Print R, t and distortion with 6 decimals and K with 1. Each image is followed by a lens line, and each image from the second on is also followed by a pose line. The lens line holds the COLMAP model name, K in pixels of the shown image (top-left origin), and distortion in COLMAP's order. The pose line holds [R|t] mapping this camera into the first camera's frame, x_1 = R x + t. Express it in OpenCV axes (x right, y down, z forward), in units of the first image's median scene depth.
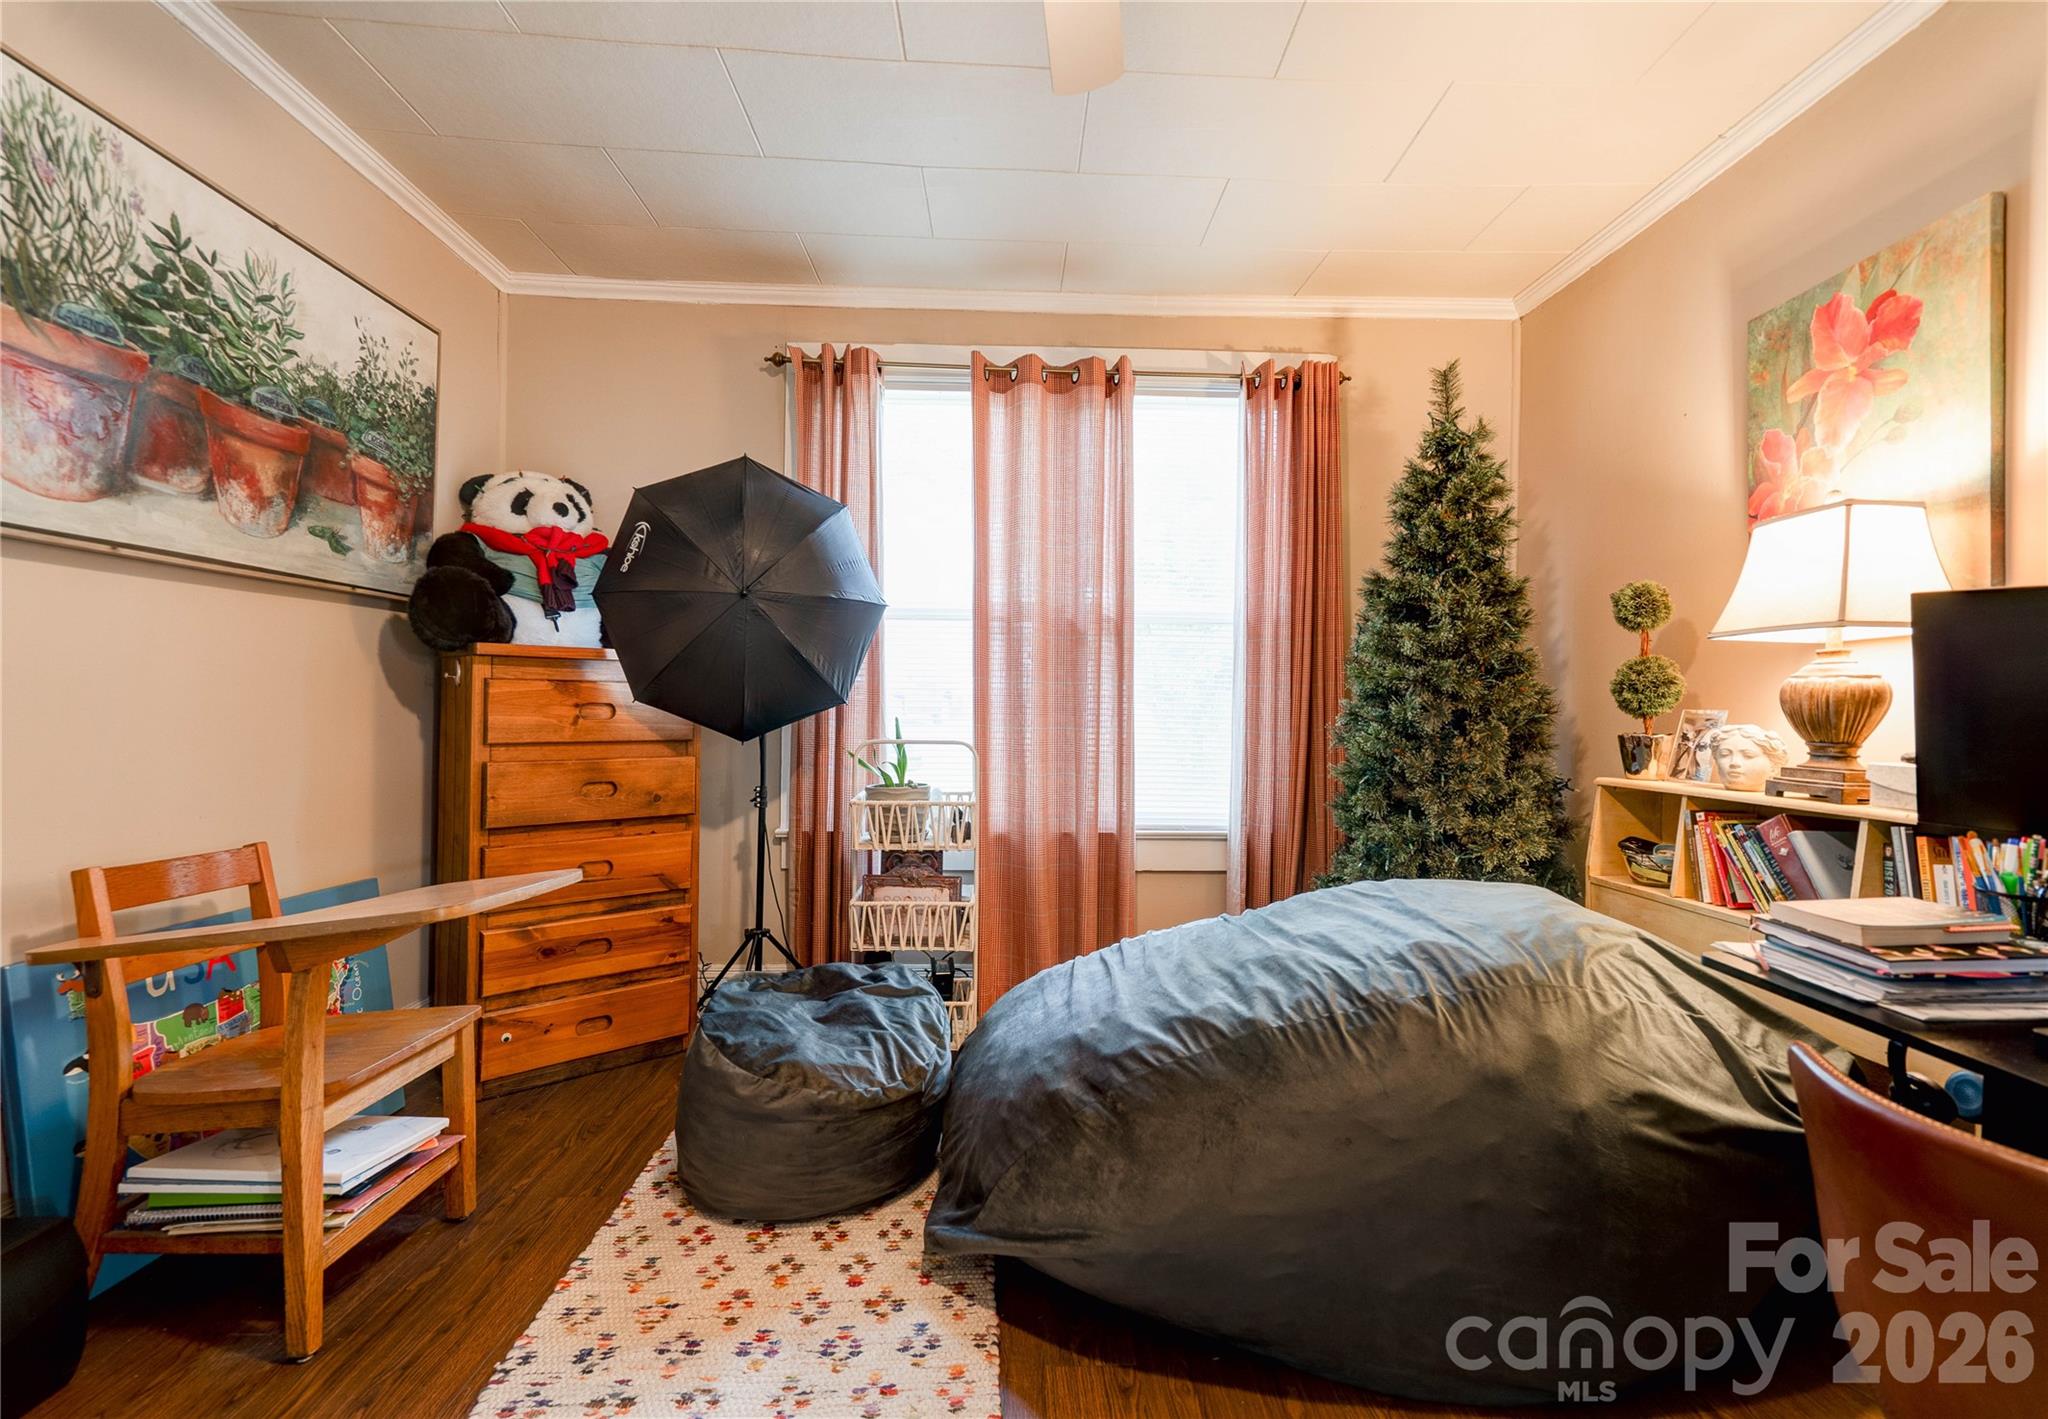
lens RADIAL K [[969.7, 0, 1050.2], [0, 969.7, 706.4], [0, 0, 1]] dist [-0.010339, 0.014992]
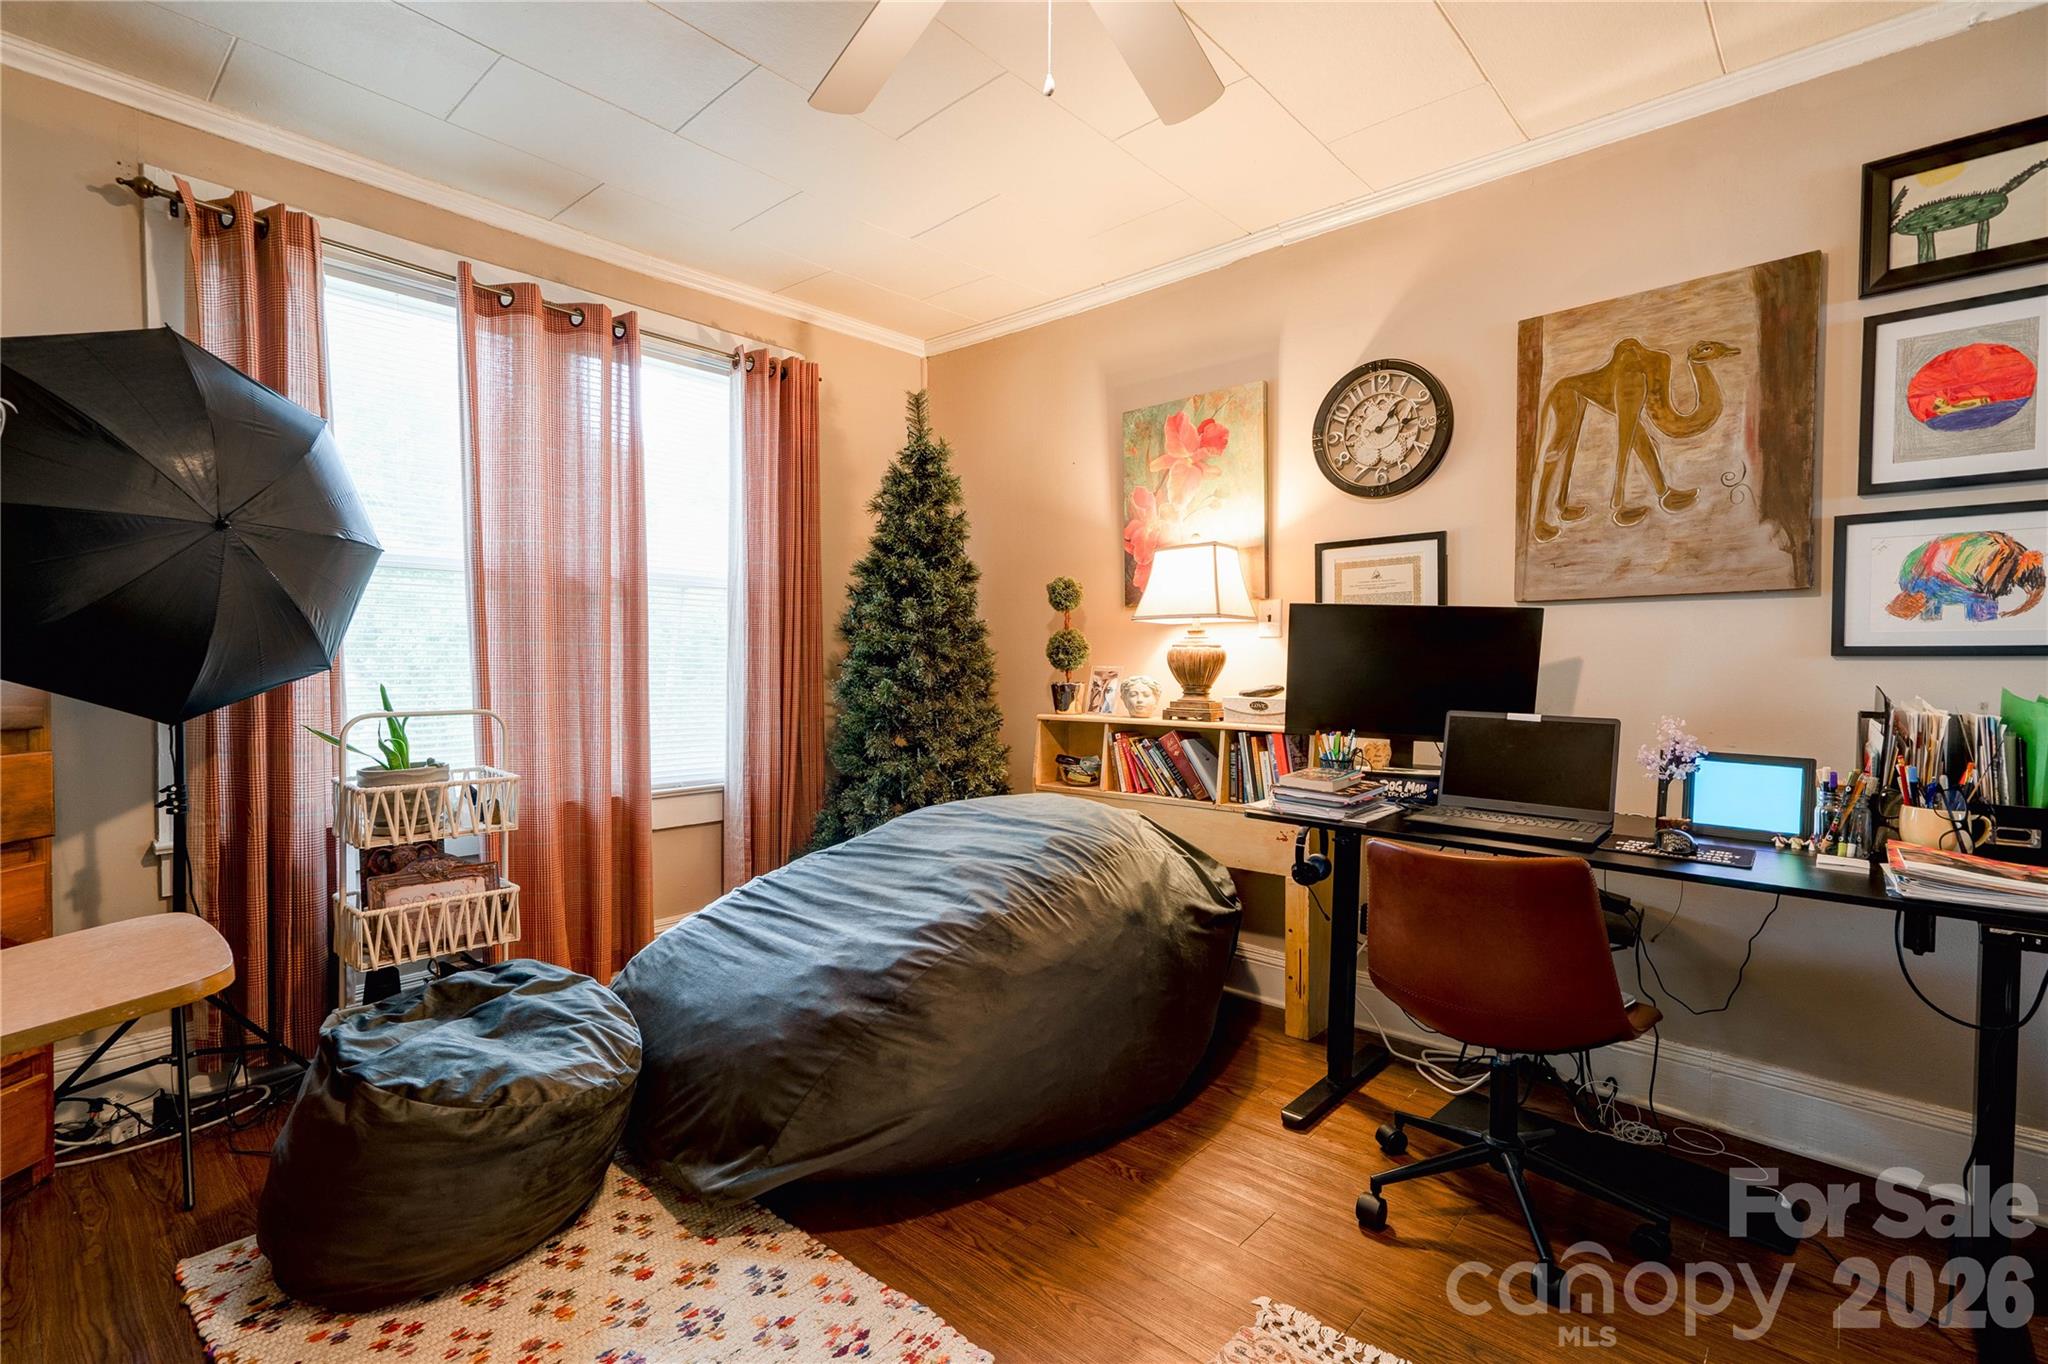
lens RADIAL K [[933.7, 0, 1013.8], [0, 933.7, 677.3], [0, 0, 1]] dist [-0.005127, 0.013572]
pose [[0.708224, -0.021375, 0.705665, -0.470840], [0.006759, 0.999701, 0.023498, -0.014349], [-0.705956, -0.011872, 0.708156, 0.072740]]
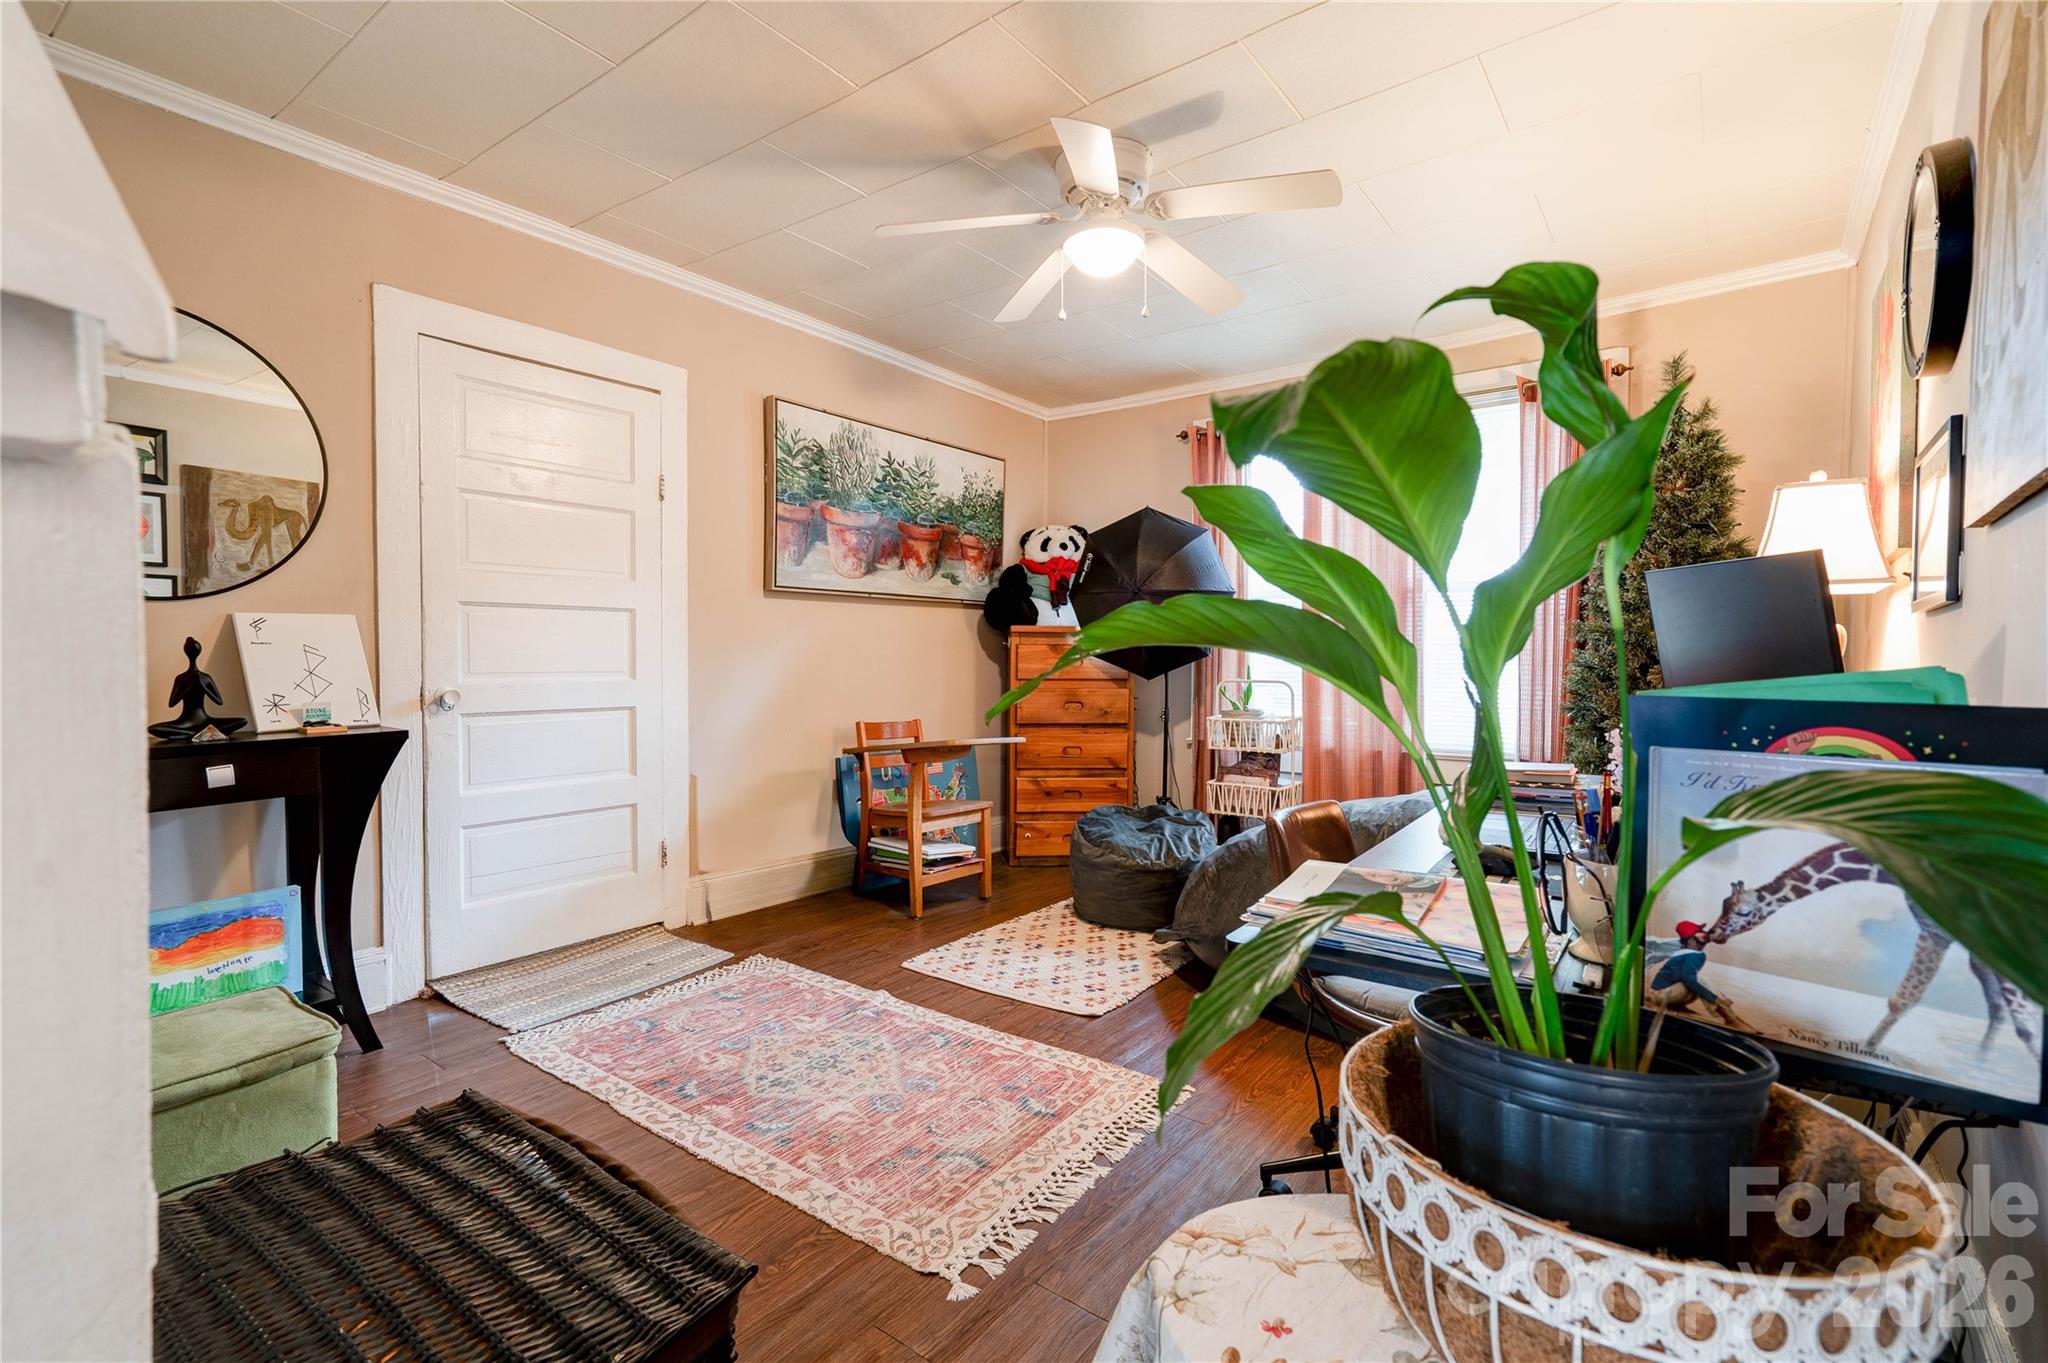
lens RADIAL K [[941.9, 0, 1016.4], [0, 941.9, 679.4], [0, 0, 1]] dist [-0.003023, 0.011633]
pose [[0.768438, 0.007647, -0.639878, 0.689091], [0.003220, 0.999870, 0.015815, 0.012231], [0.639916, -0.014213, 0.768314, -0.484560]]
